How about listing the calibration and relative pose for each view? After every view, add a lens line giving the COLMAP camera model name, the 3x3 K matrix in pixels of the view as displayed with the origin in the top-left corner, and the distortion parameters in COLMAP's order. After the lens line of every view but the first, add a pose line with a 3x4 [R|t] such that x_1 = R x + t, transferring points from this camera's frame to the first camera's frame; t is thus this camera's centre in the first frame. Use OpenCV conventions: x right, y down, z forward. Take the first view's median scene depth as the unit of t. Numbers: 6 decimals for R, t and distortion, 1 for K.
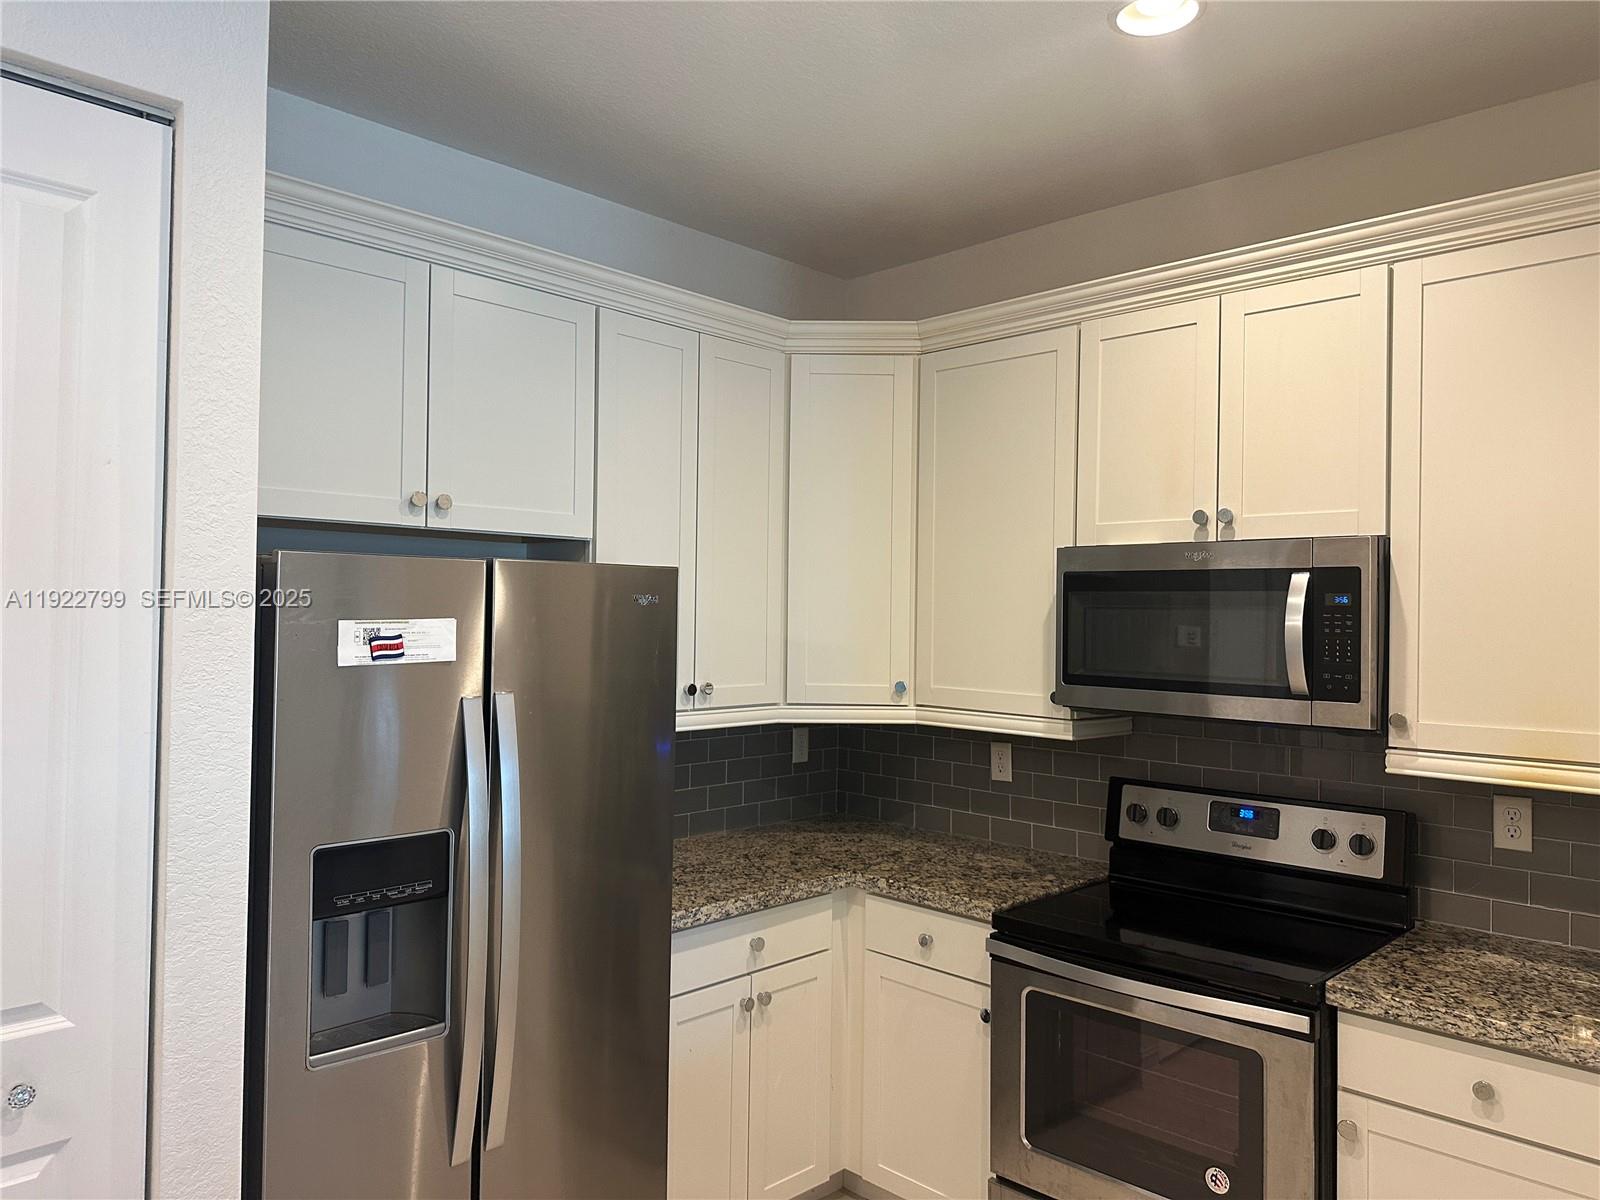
lens RADIAL K [[1114.8, 0, 800.0], [0, 1114.8, 600.0], [0, 0, 1]] dist [-0.006185, -0.004779]
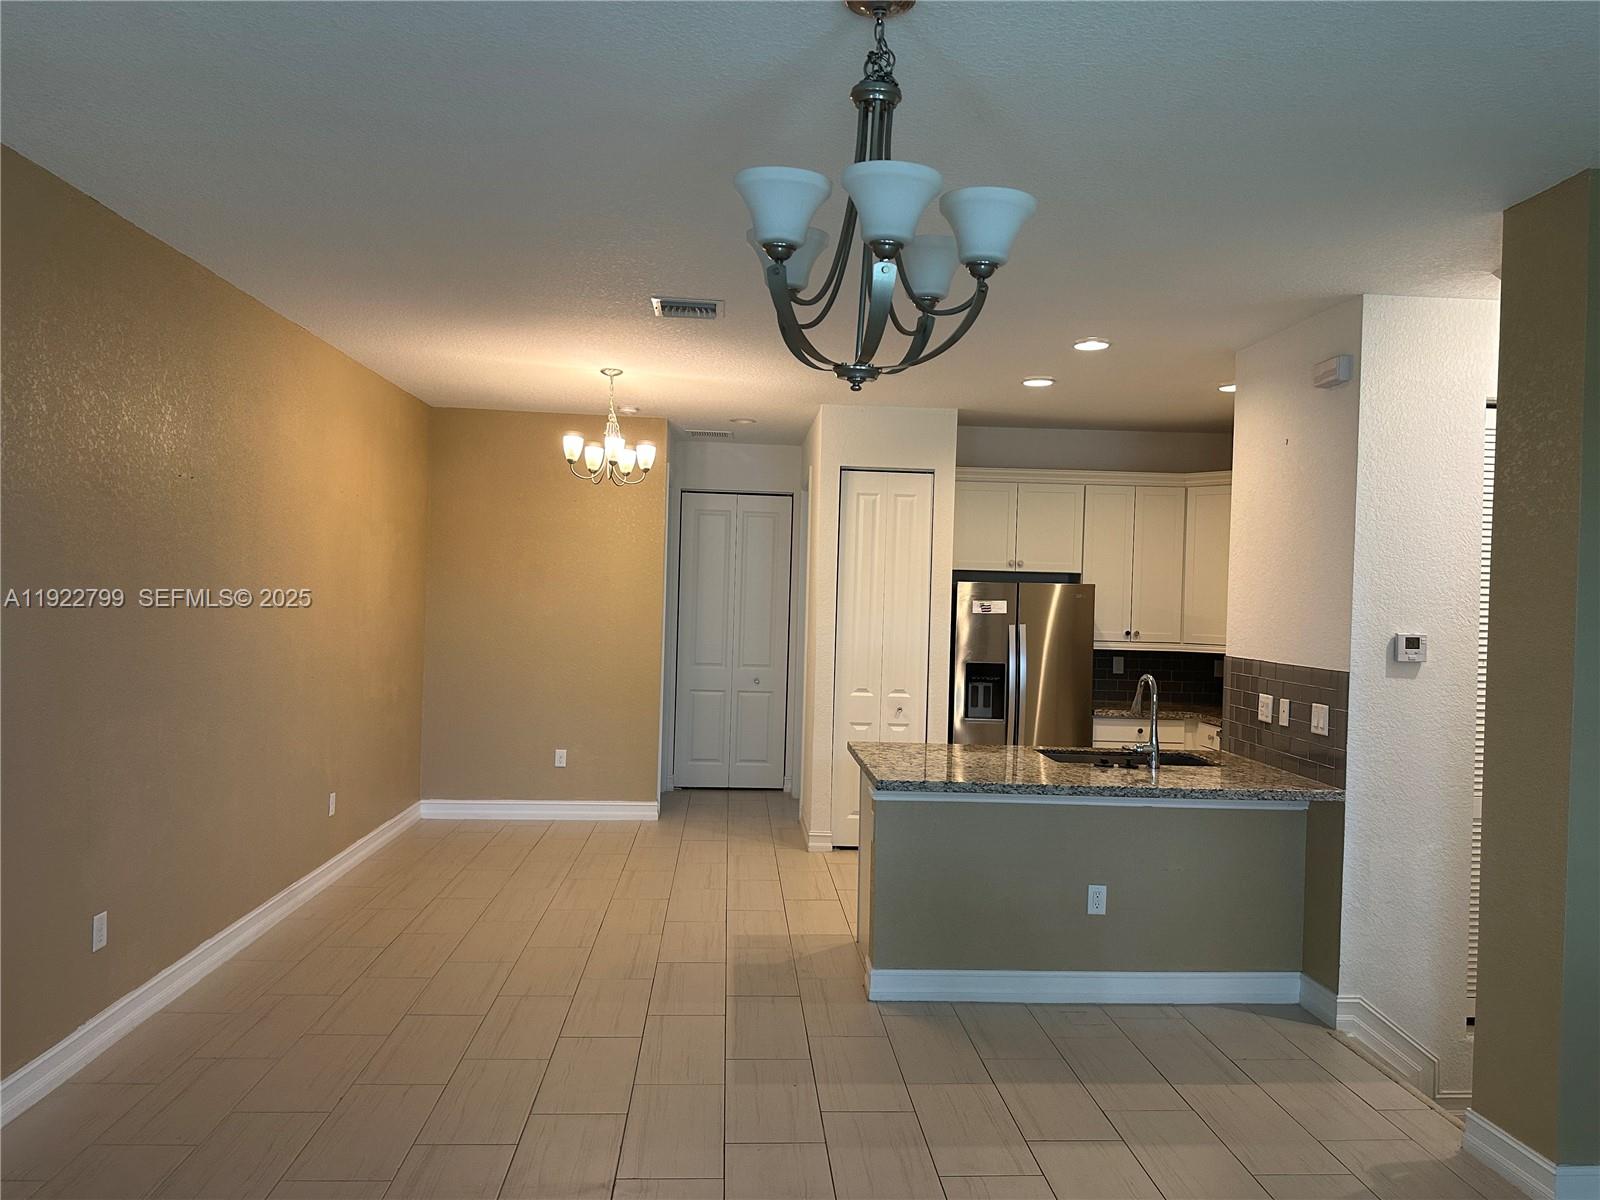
lens RADIAL K [[1146.3, 0, 797.6], [0, 1146.3, 602.7], [0, 0, 1]] dist [0.079417, -0.002900]
pose [[0.727961, 0.009704, -0.685550, 1.243712], [-0.009740, 0.999945, 0.003812, 0.011642], [0.685550, 0.003902, 0.728016, -1.519862]]
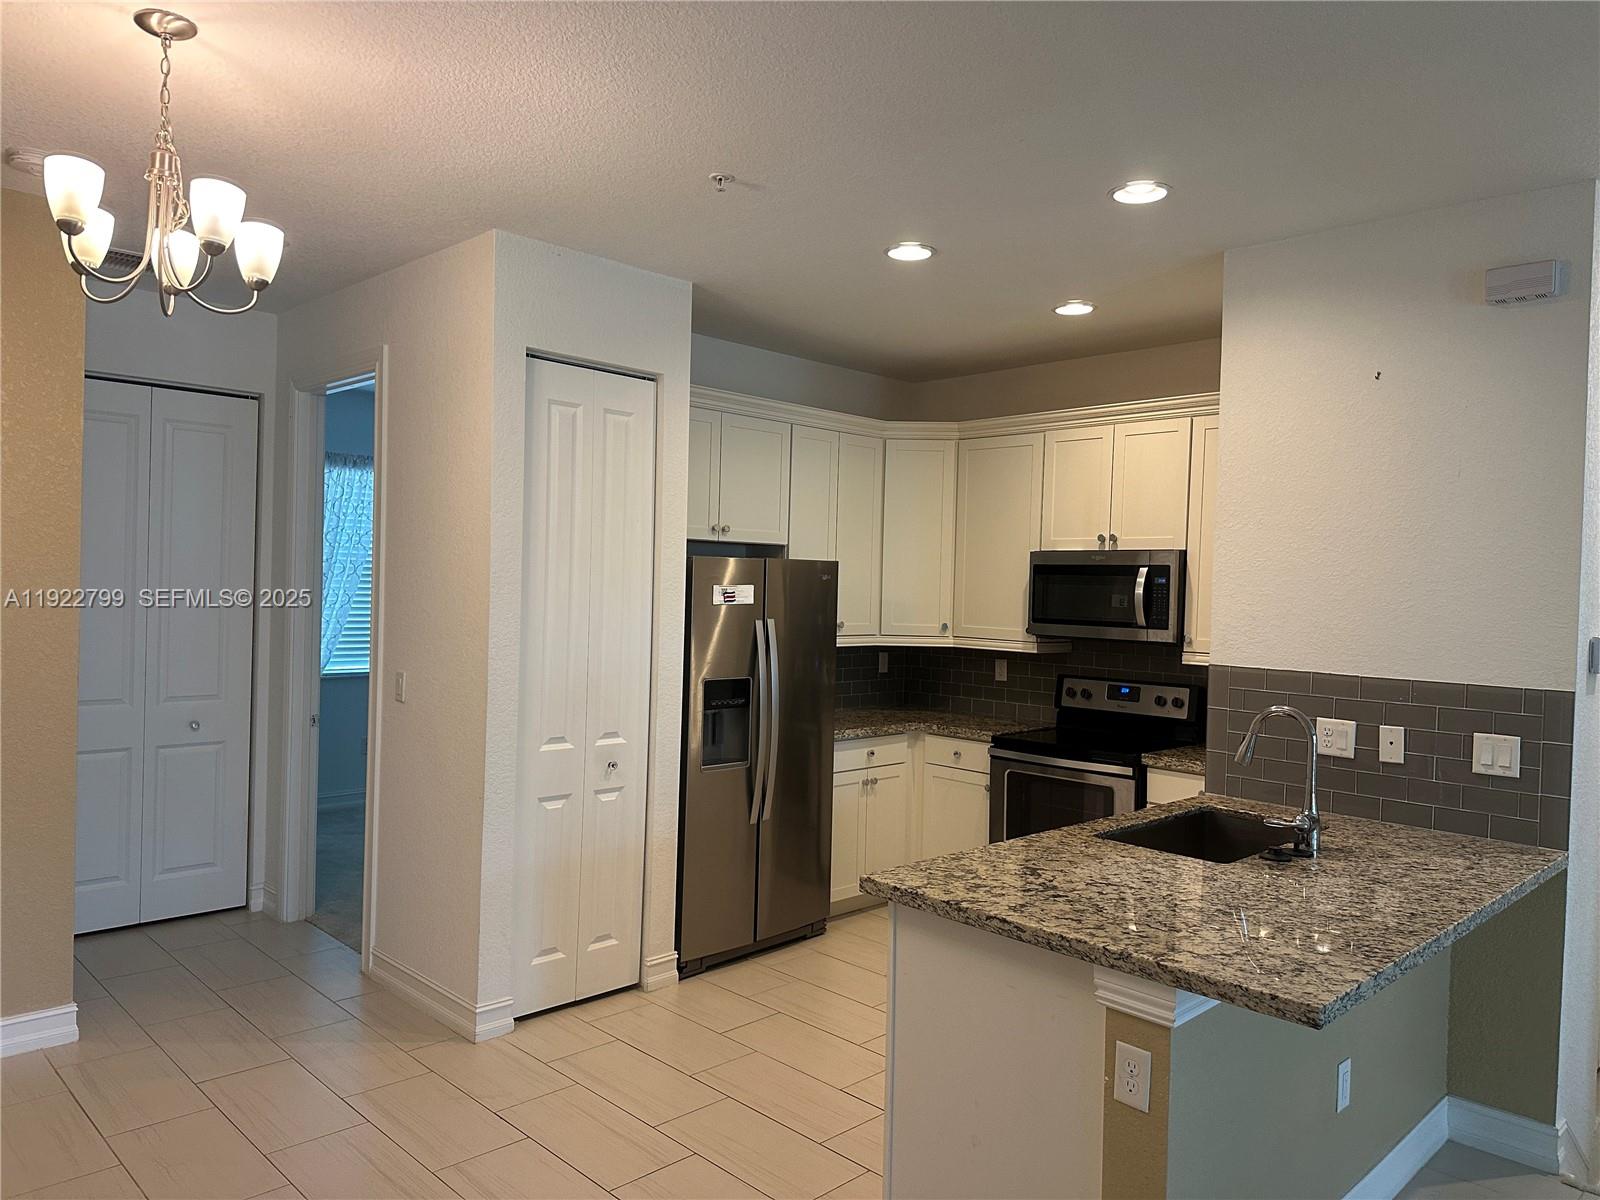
lens RADIAL K [[1118.2, 0, 800.0], [0, 1118.2, 600.0], [0, 0, 1]] dist [0.061709, -0.064924]
pose [[0.999674, 0.012110, -0.022477, -0.124953], [-0.011528, 0.999599, 0.025850, -0.009644], [0.022781, -0.025583, 0.999413, -0.979763]]
